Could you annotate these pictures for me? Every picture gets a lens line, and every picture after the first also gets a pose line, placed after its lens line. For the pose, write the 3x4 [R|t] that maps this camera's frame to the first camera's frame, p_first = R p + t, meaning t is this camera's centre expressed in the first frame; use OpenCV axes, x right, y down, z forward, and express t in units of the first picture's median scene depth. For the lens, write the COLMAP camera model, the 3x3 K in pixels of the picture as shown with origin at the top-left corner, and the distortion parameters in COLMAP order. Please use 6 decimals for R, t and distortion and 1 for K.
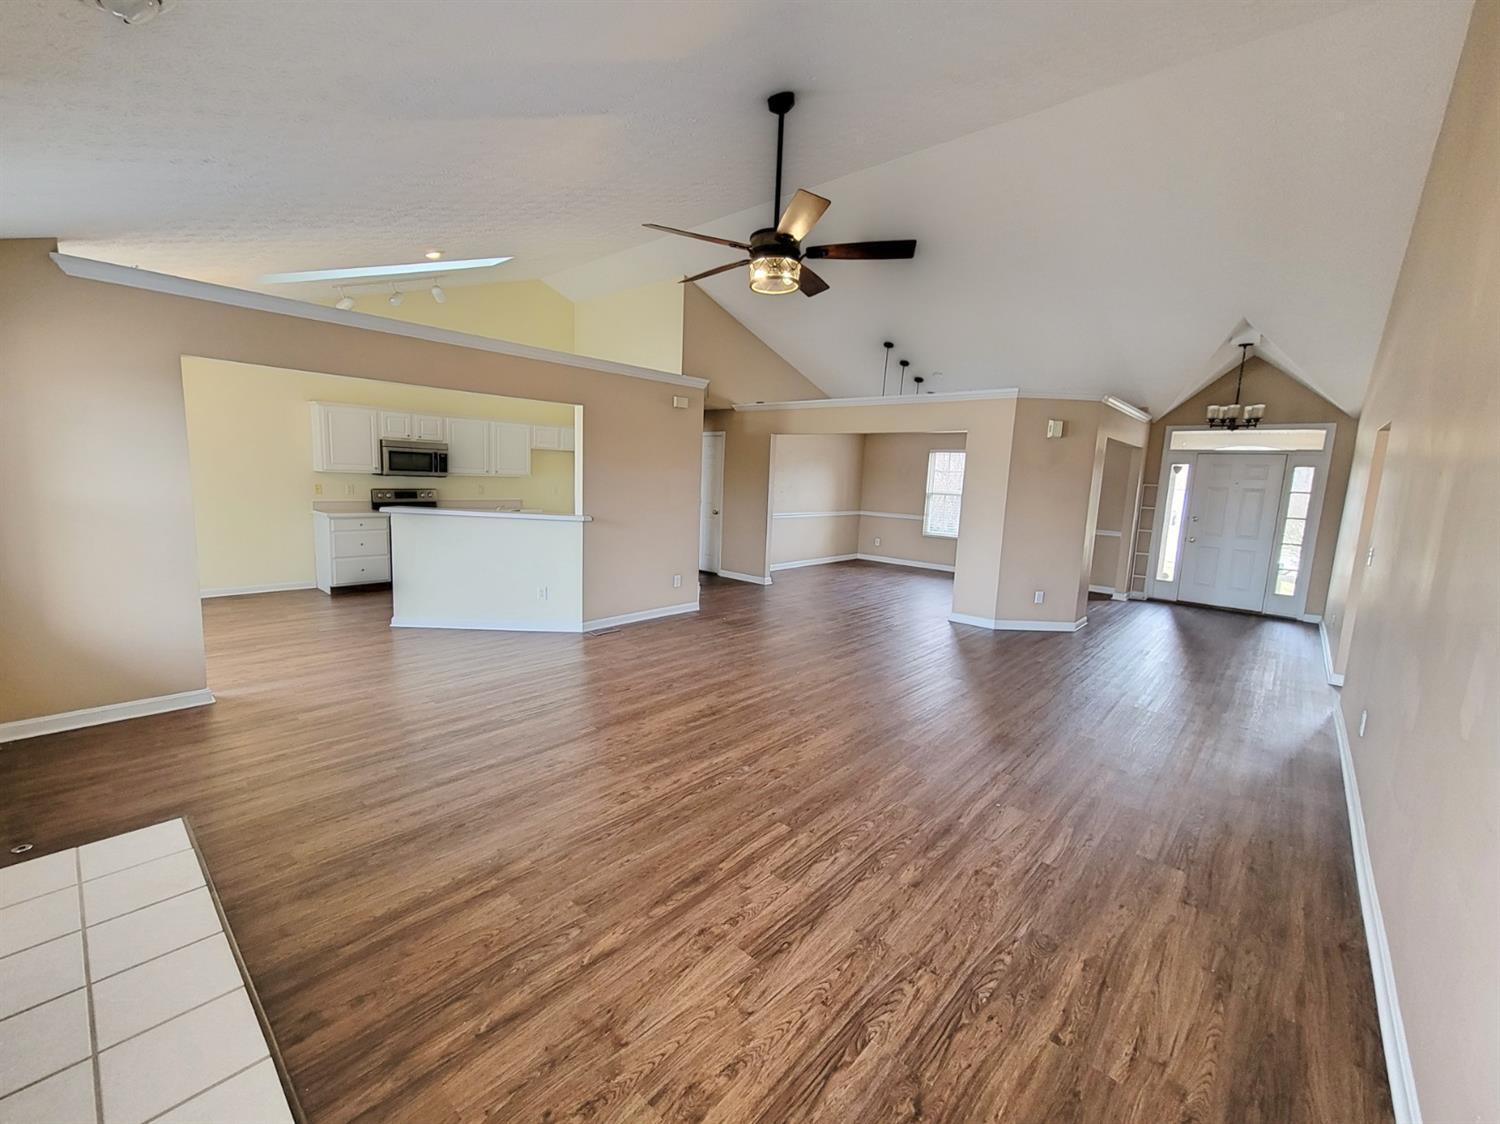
lens RADIAL K [[617.3, 0, 745.0], [0, 617.3, 555.4], [0, 0, 1]] dist [0.002873, 0.000027]
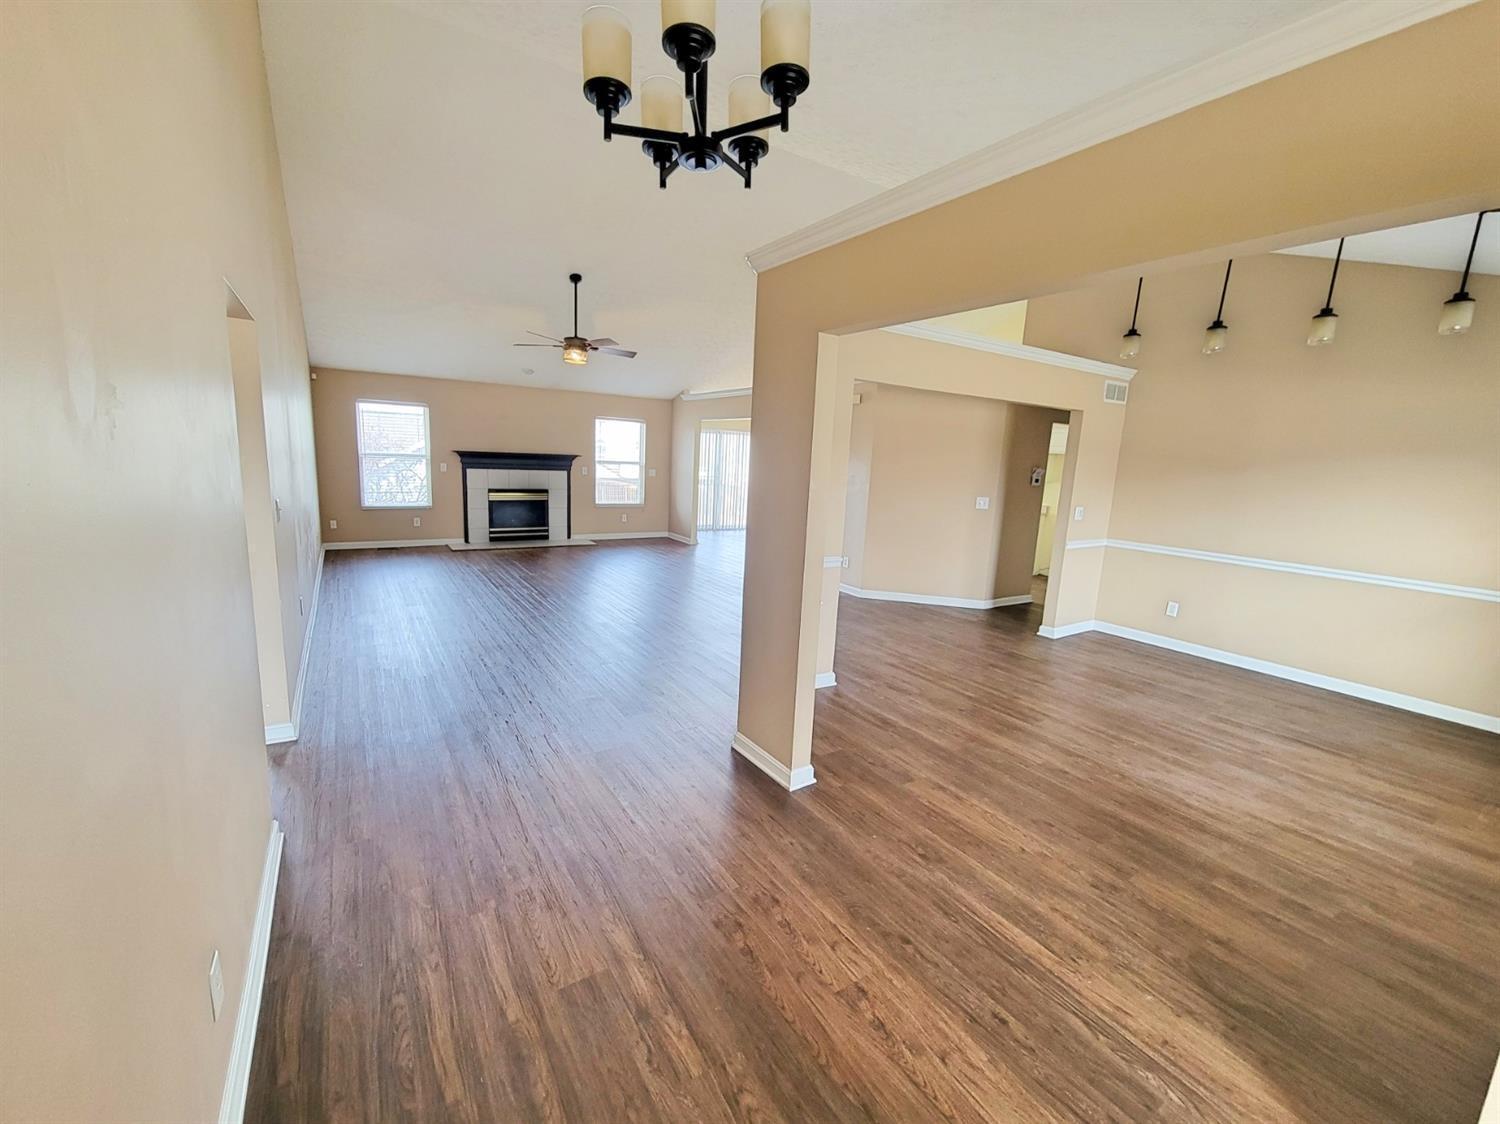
lens RADIAL K [[617.3, 0, 745.0], [0, 617.3, 555.4], [0, 0, 1]] dist [0.002873, 0.000027]
pose [[-0.268740, 0.098888, -0.958123, 0.506436], [-0.176382, 0.972844, 0.149880, -0.044496], [0.946926, 0.209275, -0.244000, 0.545463]]
